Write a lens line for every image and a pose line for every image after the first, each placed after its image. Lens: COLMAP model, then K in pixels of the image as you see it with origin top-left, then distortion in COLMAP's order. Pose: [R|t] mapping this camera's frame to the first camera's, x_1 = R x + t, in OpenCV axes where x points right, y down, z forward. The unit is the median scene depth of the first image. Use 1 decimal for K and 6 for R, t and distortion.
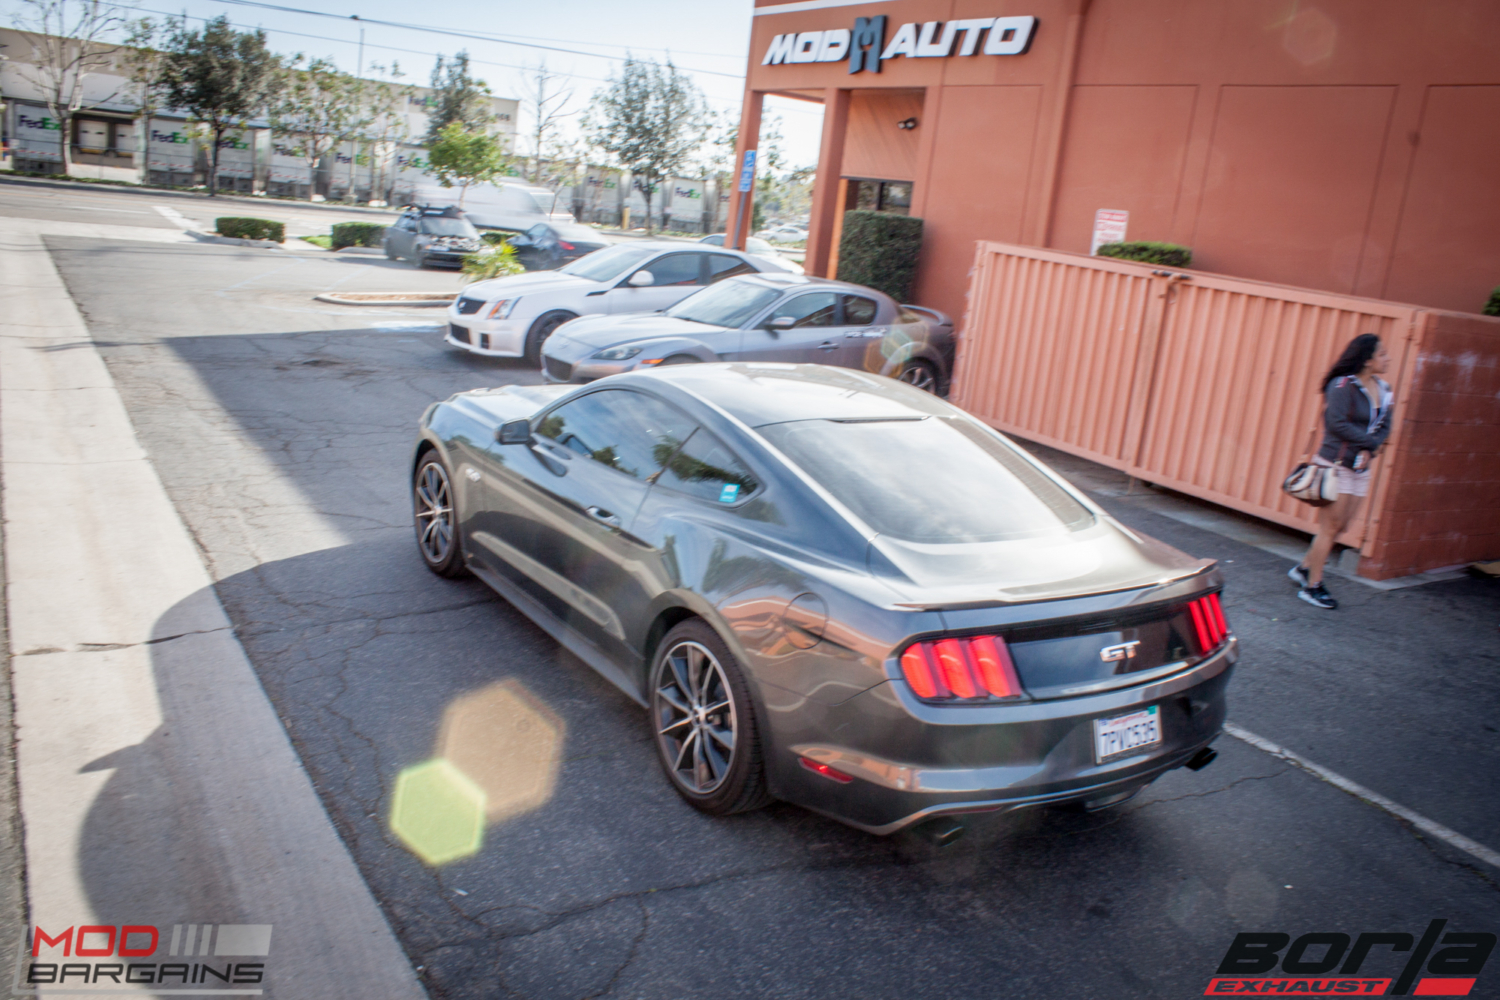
lens RADIAL K [[1243.3, 0, 750.4], [0, 1243.3, 490.1], [0, 0, 1]] dist [-0.151982, 0.093502]
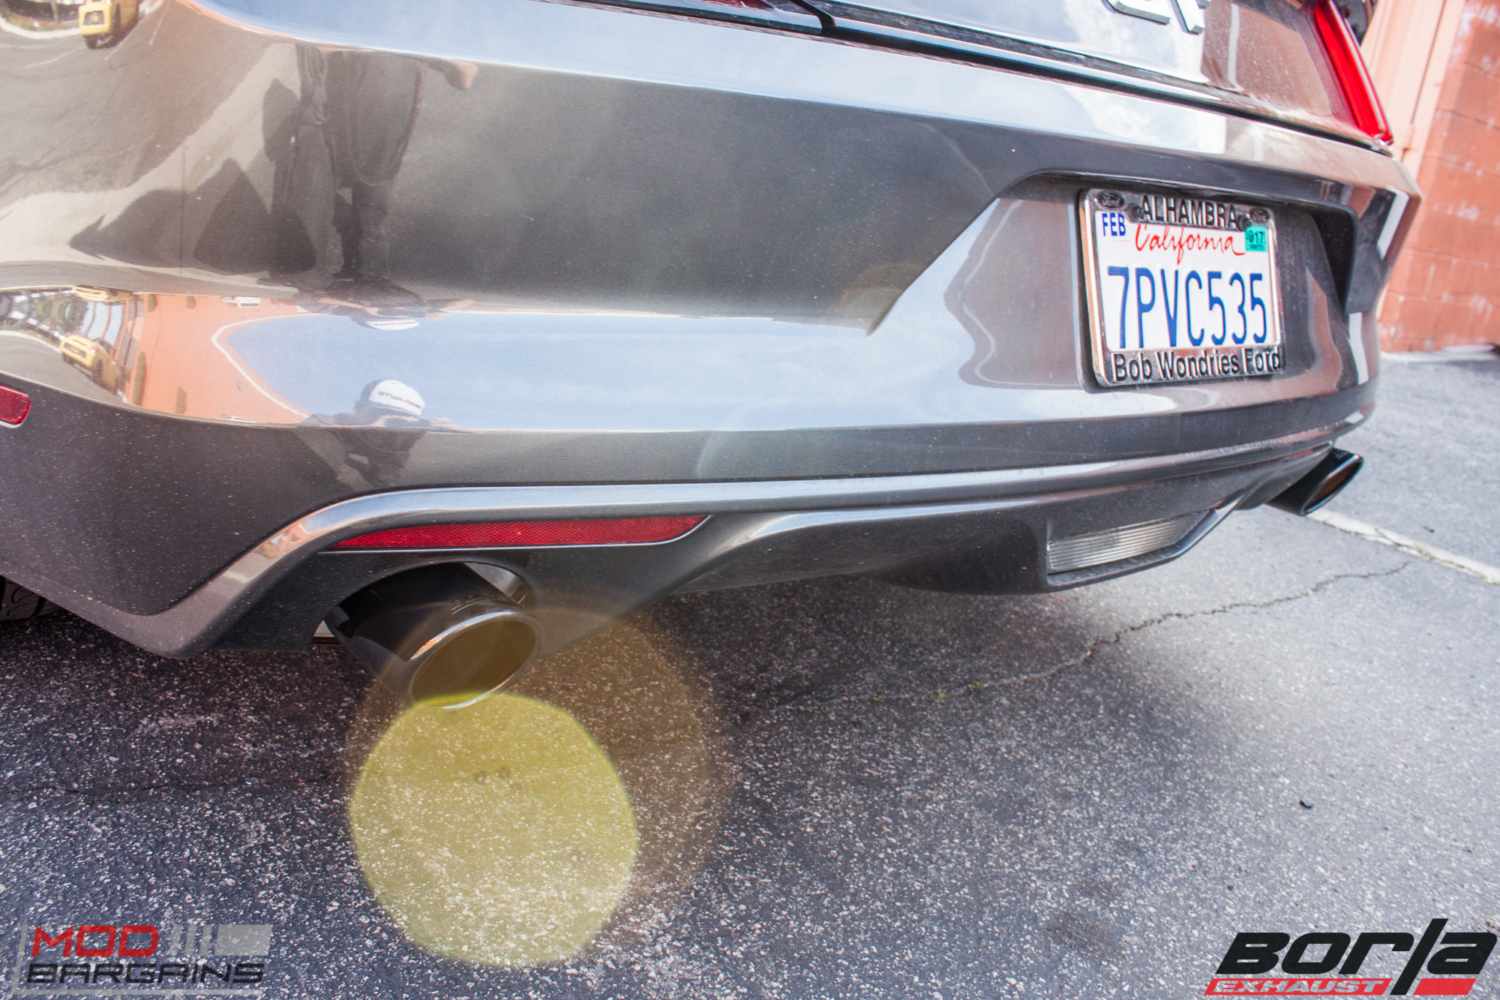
lens RADIAL K [[1243.3, 0, 760.6], [0, 1243.3, 509.7], [0, 0, 1]] dist [-0.151982, 0.093502]
pose [[0.993982, -0.010576, 0.109027, 0.043839], [0.001260, 0.996366, 0.085162, 0.053802], [-0.109532, -0.084512, 0.990384, 0.176174]]
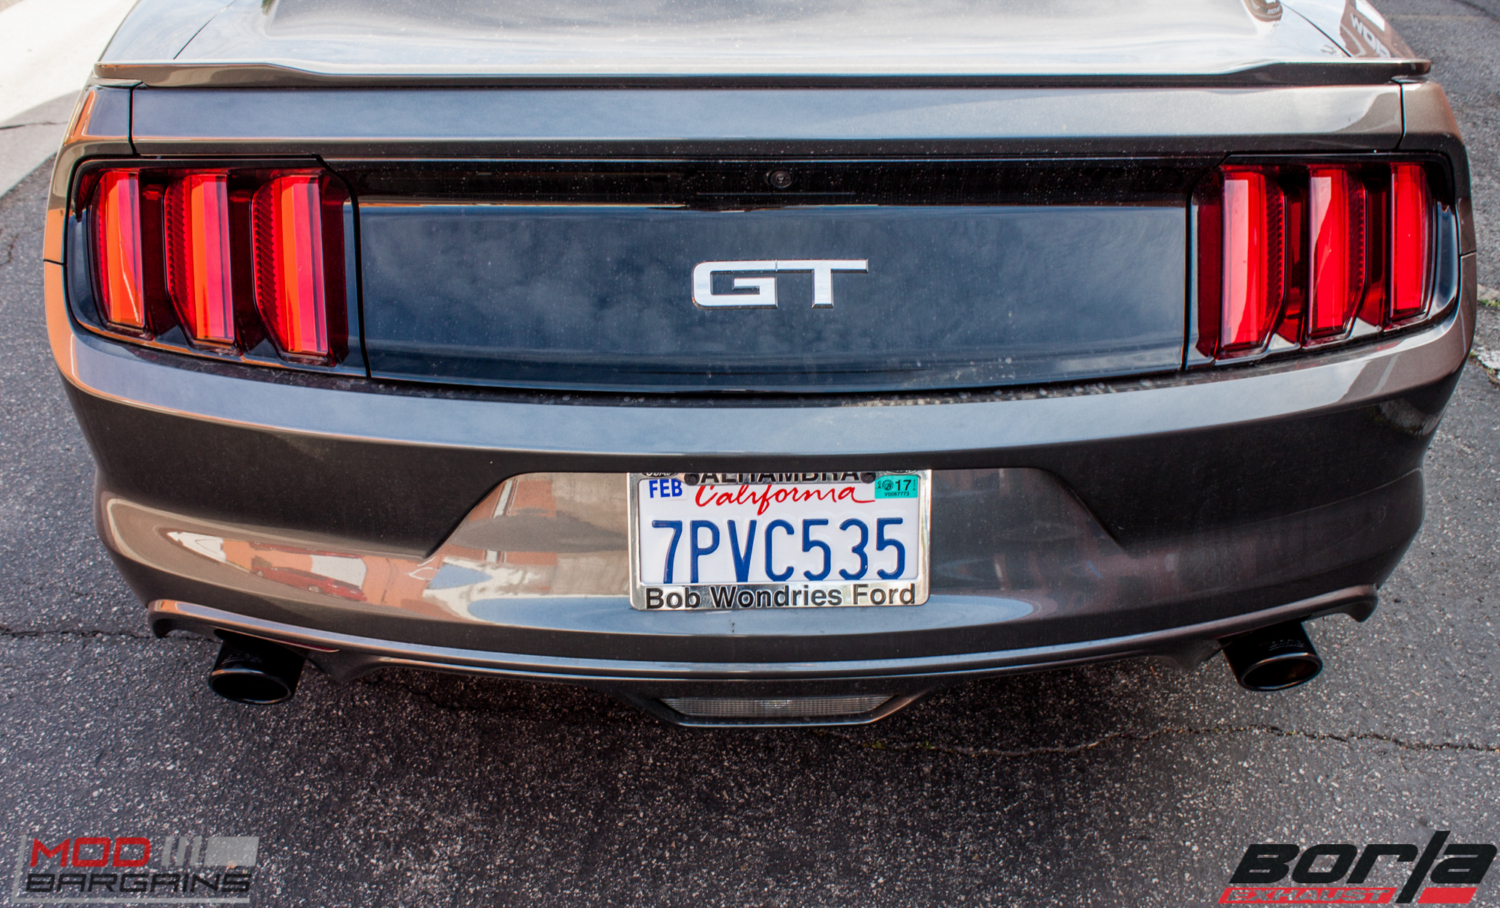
lens RADIAL K [[1365.0, 0, 747.8], [0, 1365.0, 458.3], [0, 0, 1]] dist [-0.042390, 0.000000]
pose [[0.851419, 0.180510, -0.492445, 0.114244], [-0.052469, 0.963513, 0.262467, 0.020349], [0.521855, -0.197631, 0.829825, 0.167972]]
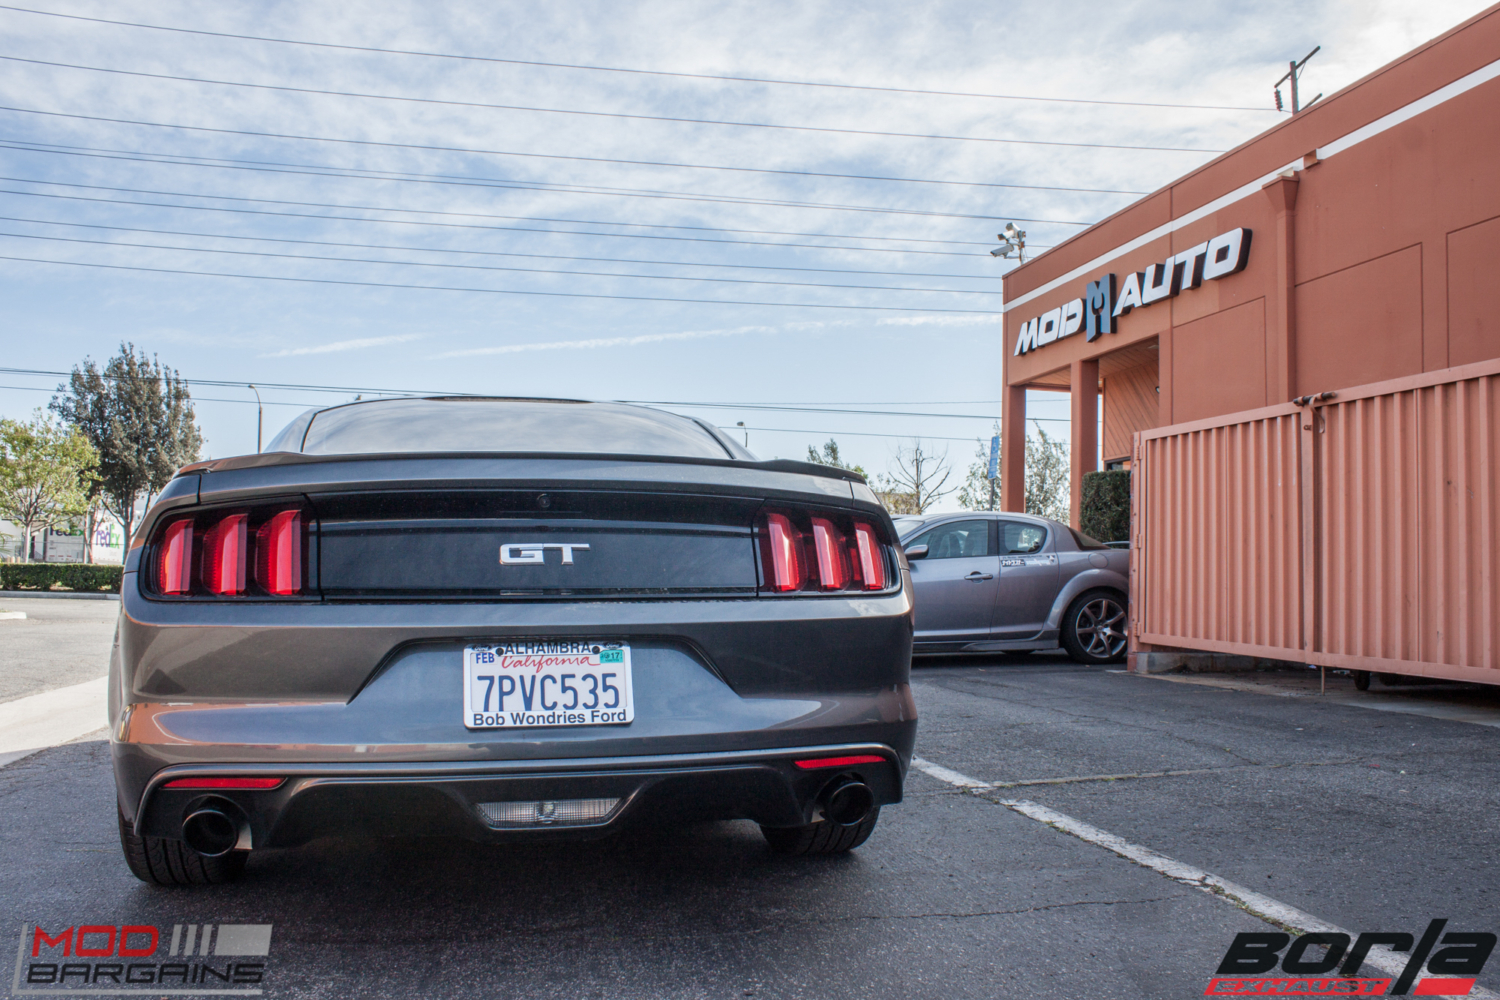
lens RADIAL K [[1243.3, 0, 756.8], [0, 1243.3, 513.0], [0, 0, 1]] dist [-0.151982, 0.093502]
pose [[0.942487, -0.110147, -0.315572, 0.143248], [0.012394, 0.955008, -0.296320, 0.070967], [0.334013, 0.275367, 0.901448, 0.115400]]
